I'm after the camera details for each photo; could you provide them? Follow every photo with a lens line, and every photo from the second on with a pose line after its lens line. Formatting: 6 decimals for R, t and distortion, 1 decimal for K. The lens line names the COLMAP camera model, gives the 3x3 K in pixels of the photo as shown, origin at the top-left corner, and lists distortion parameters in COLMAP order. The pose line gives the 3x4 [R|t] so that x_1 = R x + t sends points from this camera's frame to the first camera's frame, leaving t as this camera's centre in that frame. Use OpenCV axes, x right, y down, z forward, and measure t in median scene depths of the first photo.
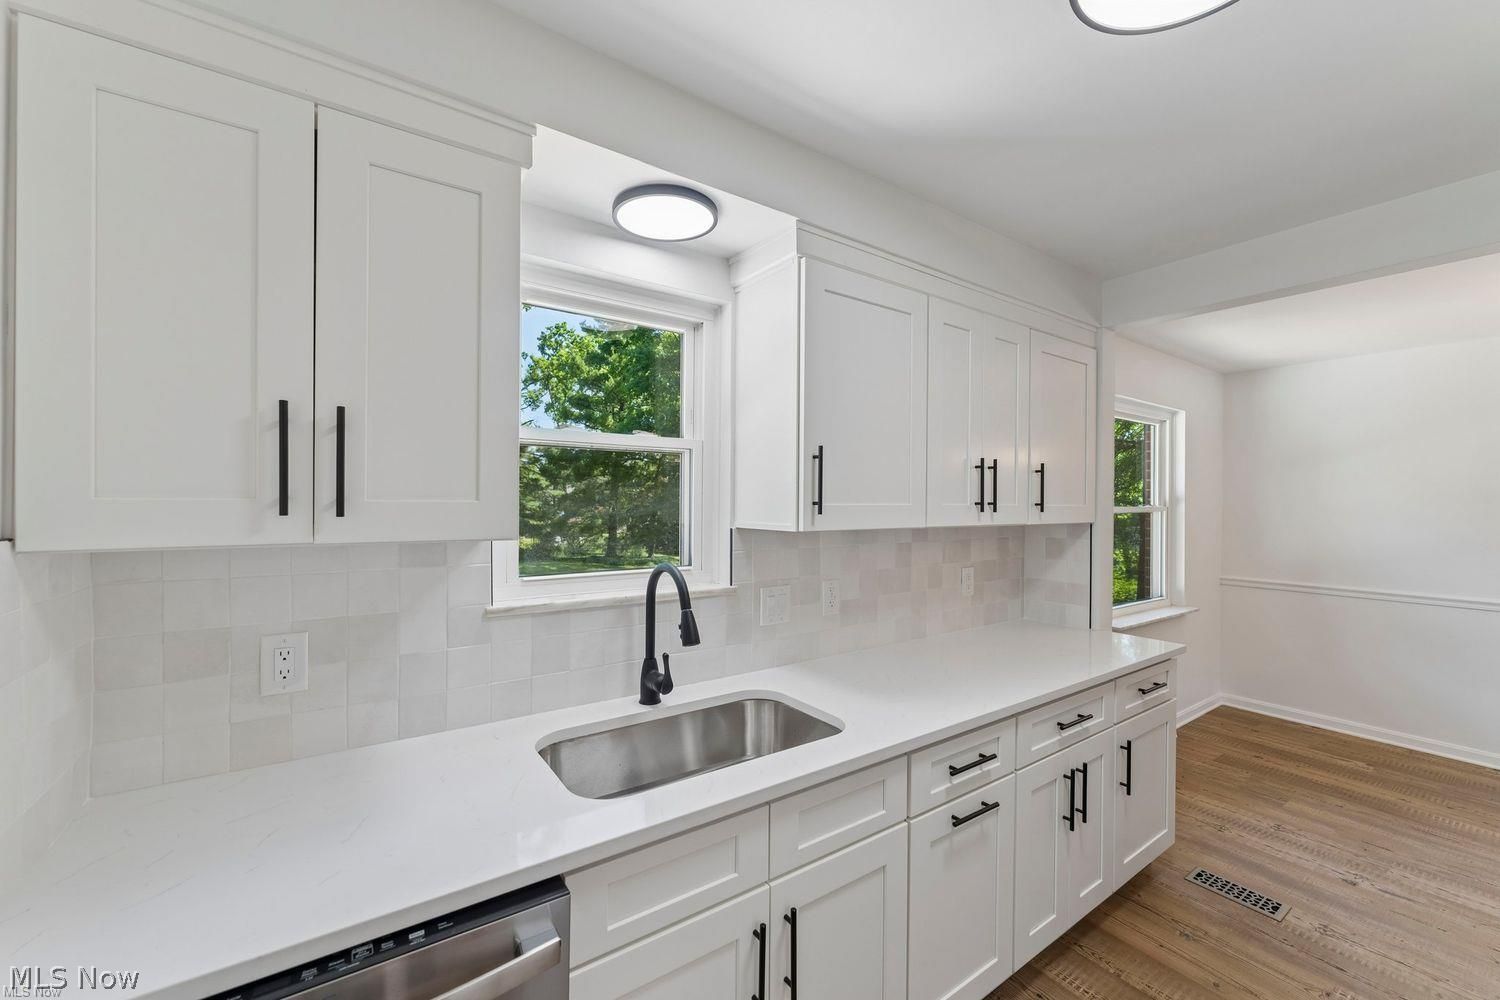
lens RADIAL K [[581.0, 0, 750.0], [0, 581.0, 500.0], [0, 0, 1]] dist [-0.001367, 0.000046]
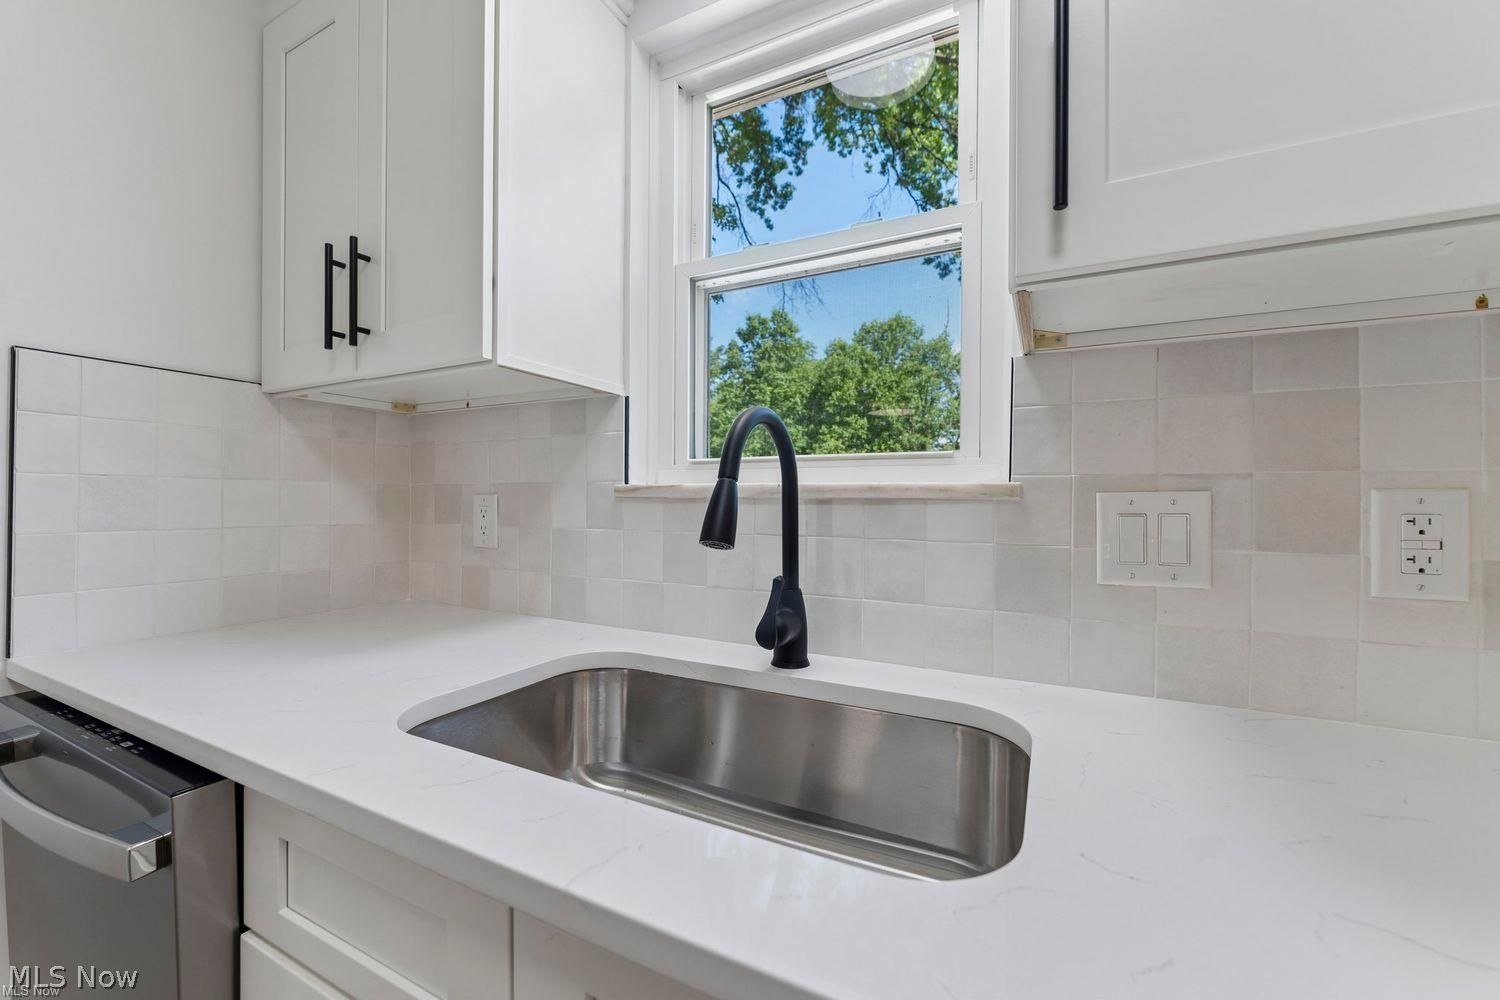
lens RADIAL K [[594.5, 0, 750.0], [0, 594.5, 500.0], [0, 0, 1]] dist [-0.001303, -0.000130]
pose [[0.471238, -0.003046, -0.882001, 0.363993], [0.005103, 0.999987, -0.000727, 0.205350], [0.881991, -0.004159, 0.471247, 0.761792]]
